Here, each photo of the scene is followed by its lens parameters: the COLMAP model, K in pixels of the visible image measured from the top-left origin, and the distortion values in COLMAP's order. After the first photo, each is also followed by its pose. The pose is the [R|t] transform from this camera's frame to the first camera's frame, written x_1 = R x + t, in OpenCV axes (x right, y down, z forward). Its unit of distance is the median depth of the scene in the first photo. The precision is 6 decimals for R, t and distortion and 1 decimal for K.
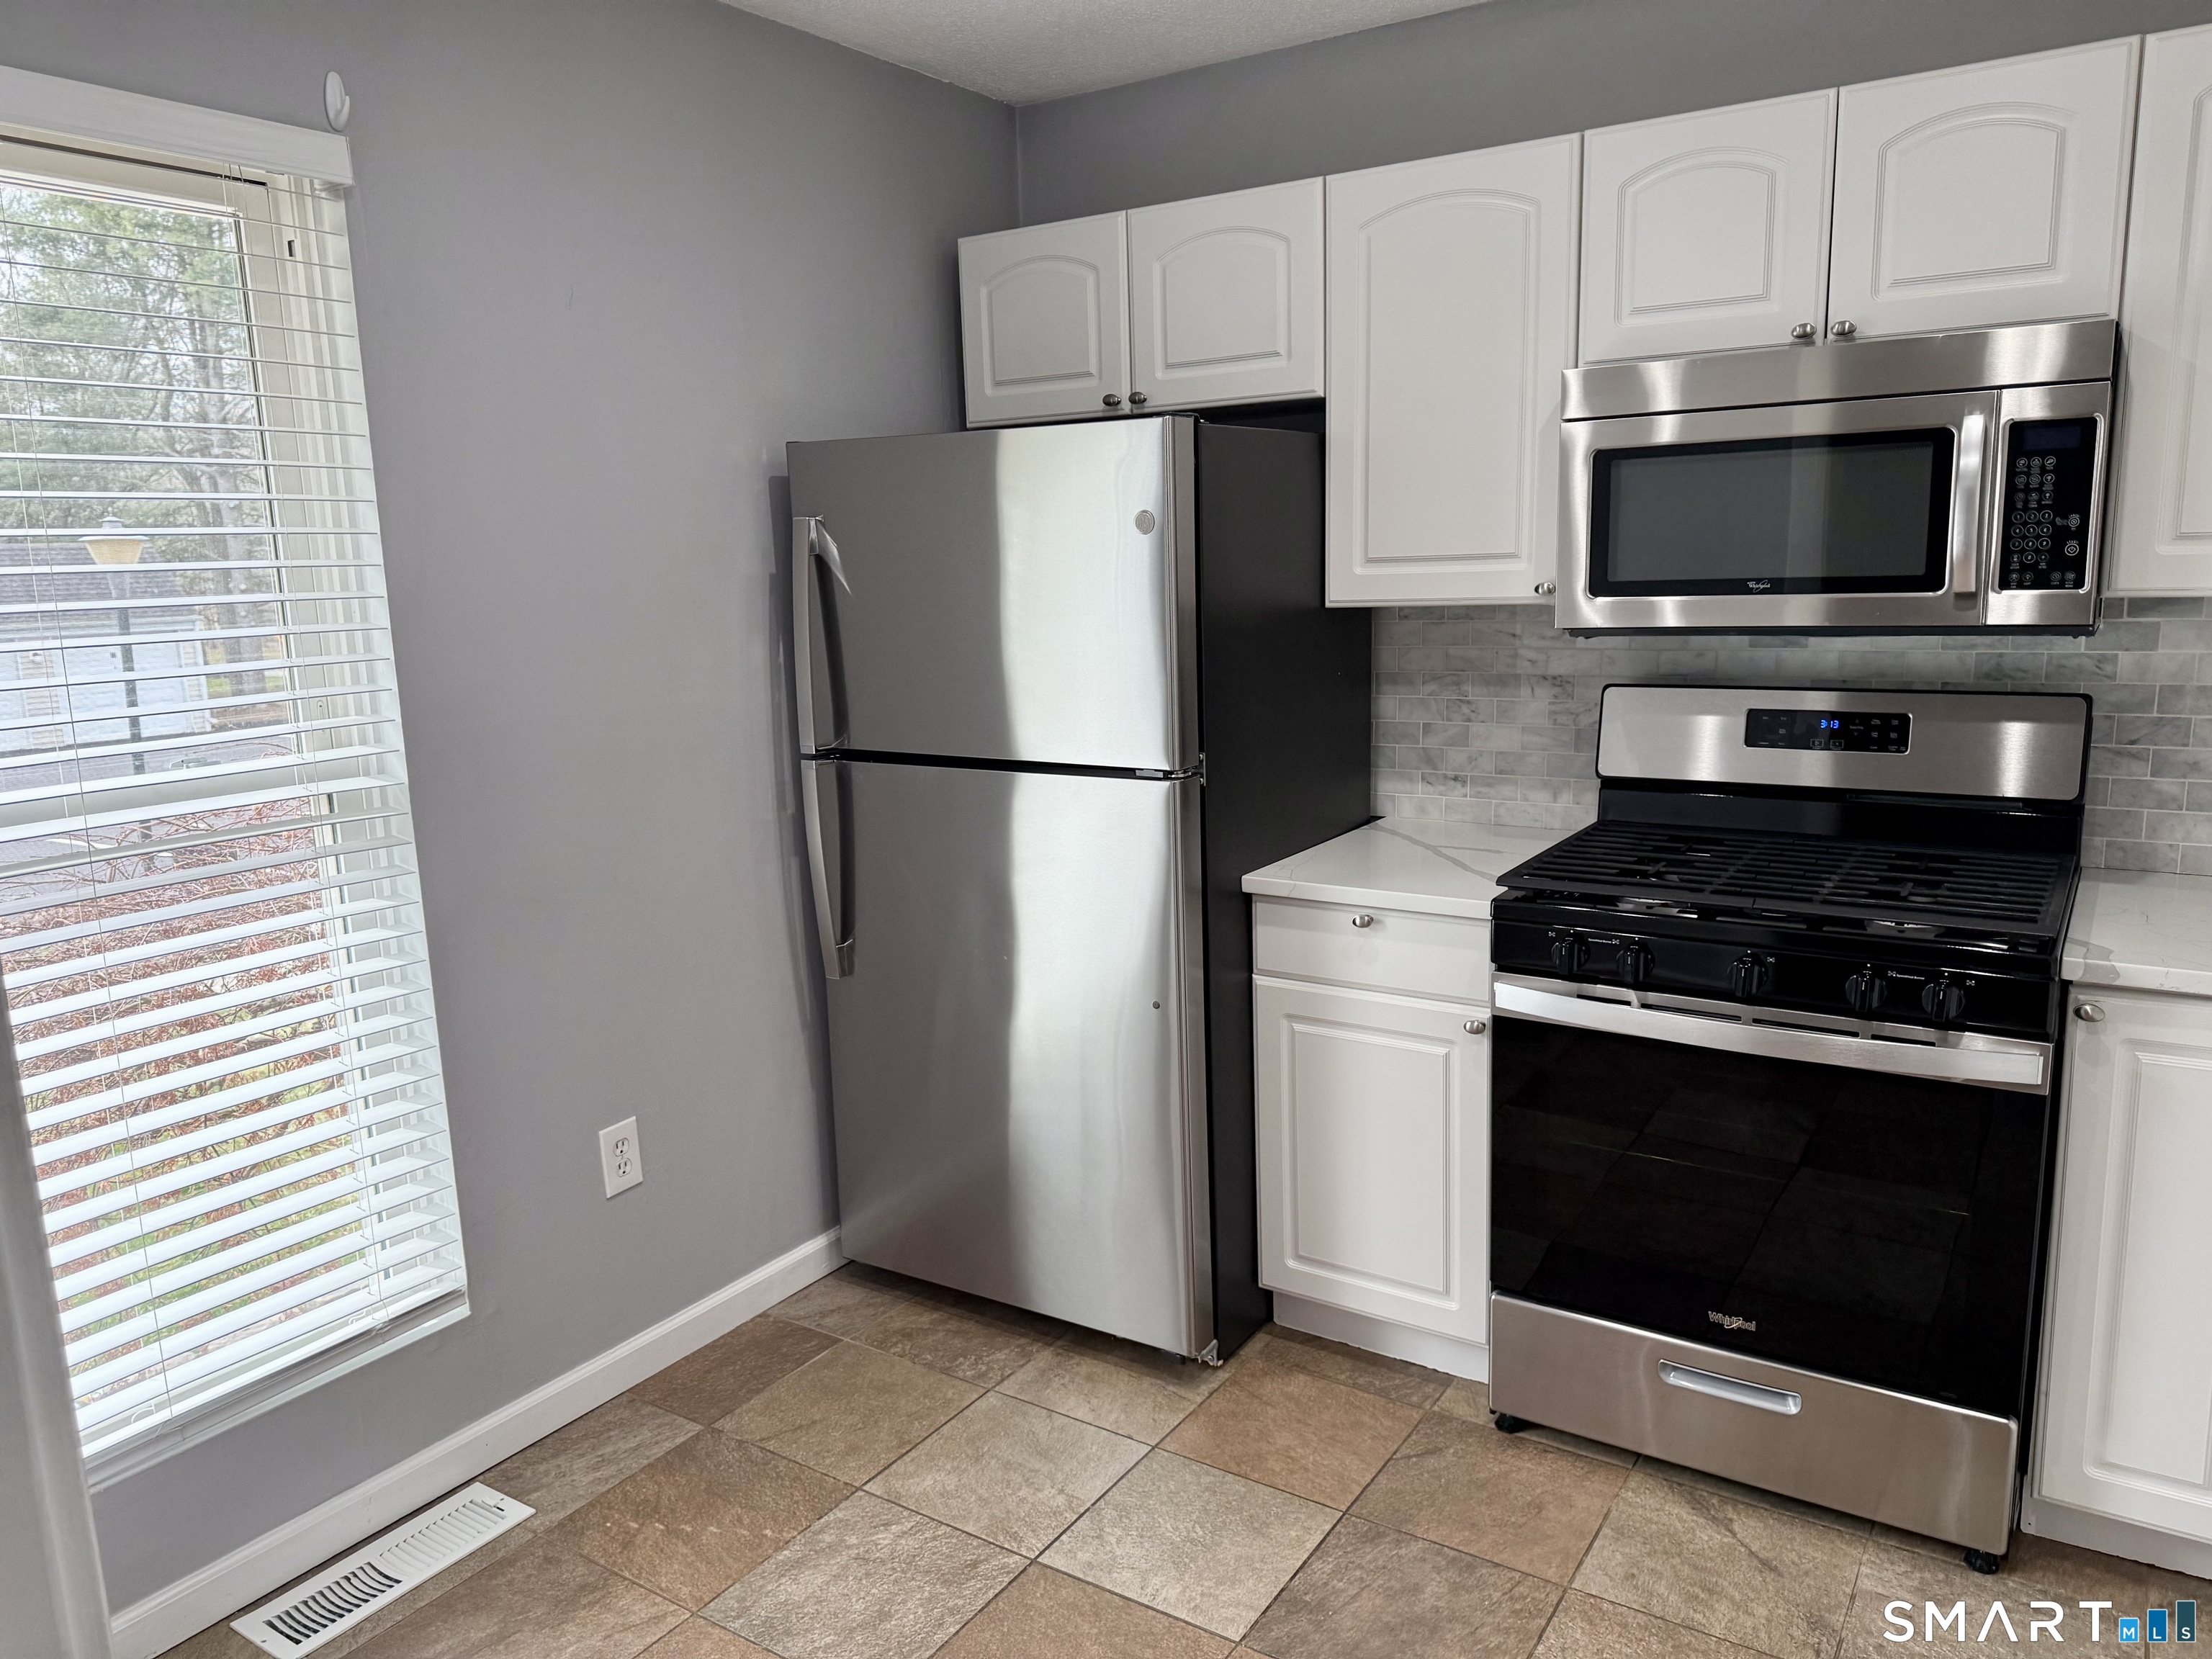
lens RADIAL K [[1554.3, 0, 1106.0], [0, 1554.3, 829.5], [0, 0, 1]] dist [0.001361, -0.003394]
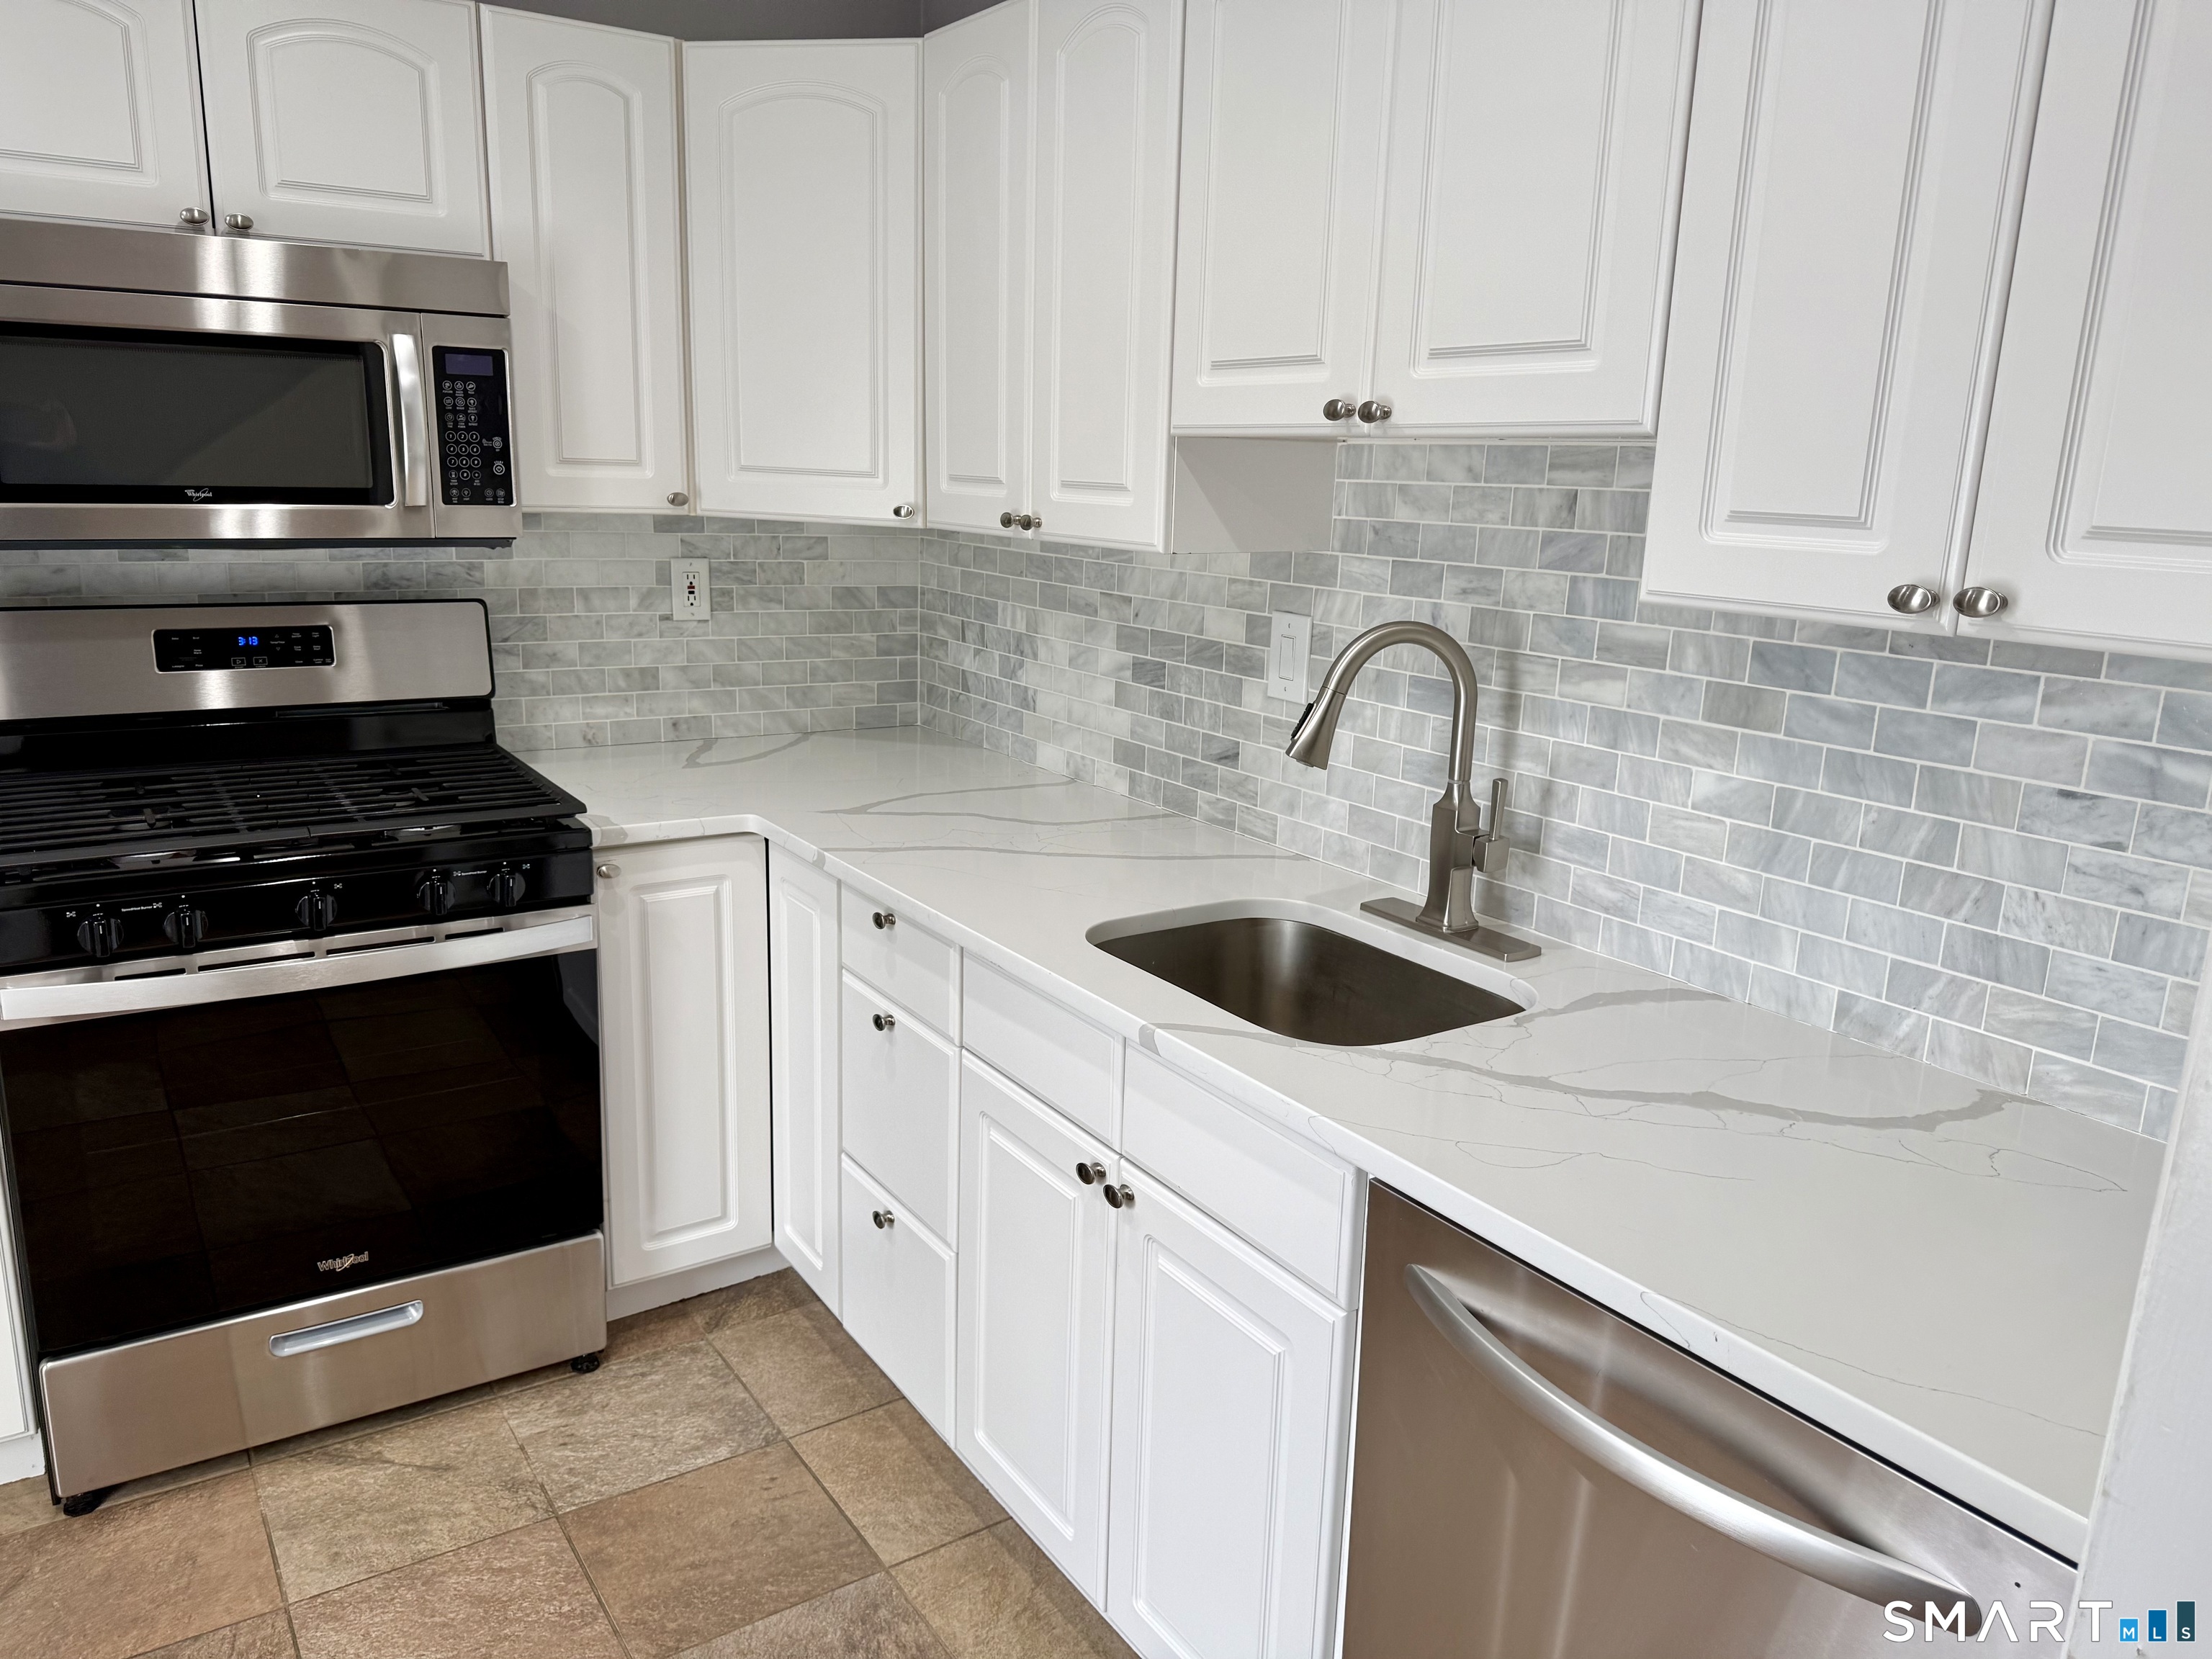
lens RADIAL K [[1558.0, 0, 1104.9], [0, 1558.0, 822.4], [0, 0, 1]] dist [-0.002403, -0.004357]
pose [[0.388267, -0.167701, 0.906160, -0.253245], [0.116039, 0.984373, 0.132455, -0.027657], [-0.914212, 0.053722, 0.401659, 0.164917]]
